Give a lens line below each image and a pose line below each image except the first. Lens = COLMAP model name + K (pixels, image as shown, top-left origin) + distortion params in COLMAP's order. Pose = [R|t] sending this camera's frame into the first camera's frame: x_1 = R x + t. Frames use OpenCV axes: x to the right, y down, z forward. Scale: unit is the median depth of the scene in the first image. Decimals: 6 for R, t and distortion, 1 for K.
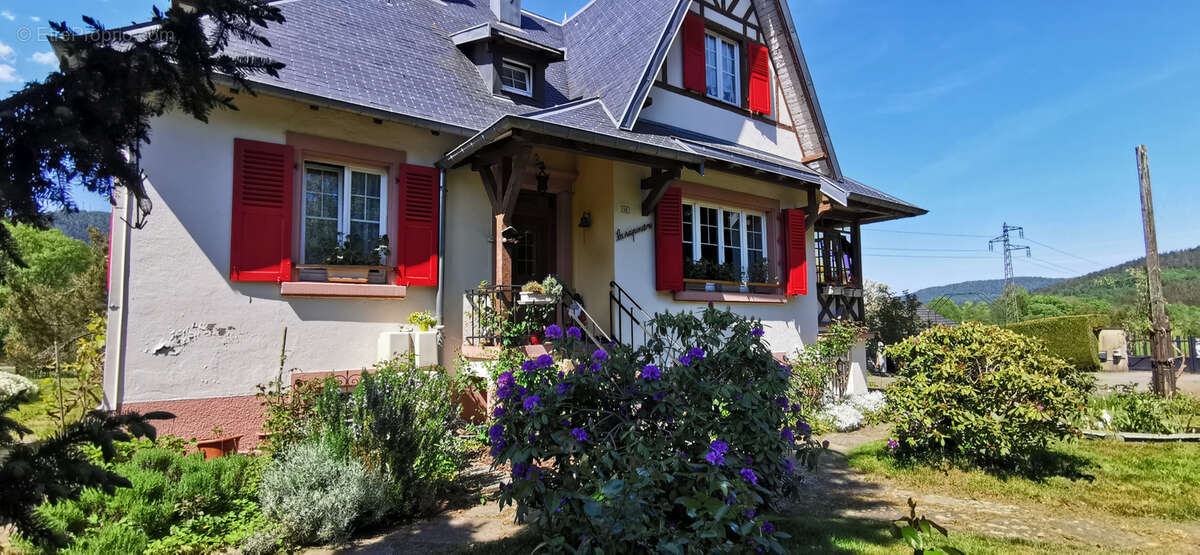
lens RADIAL K [[551.5, 0, 610.2], [0, 551.5, 270.4], [0, 0, 1]] dist [0.016016, 0.000491]
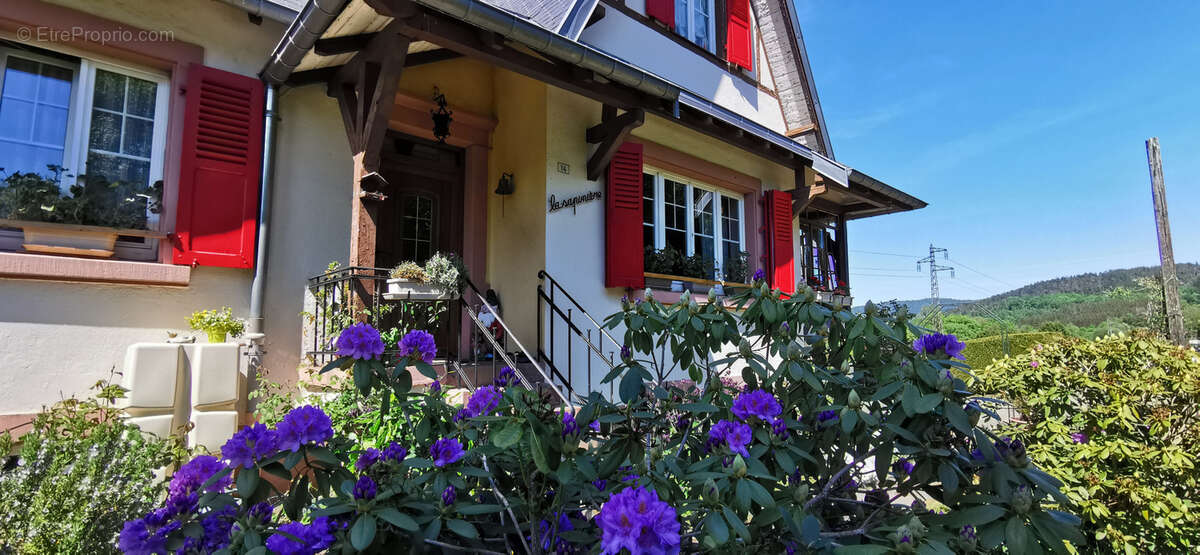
lens RADIAL K [[551.5, 0, 606.1], [0, 551.5, 274.2], [0, 0, 1]] dist [0.016016, 0.000491]
pose [[0.994618, 0.020762, 0.101513, 0.012974], [-0.018644, 0.999589, -0.021764, 0.035577], [-0.101923, 0.019755, 0.994596, 0.306058]]
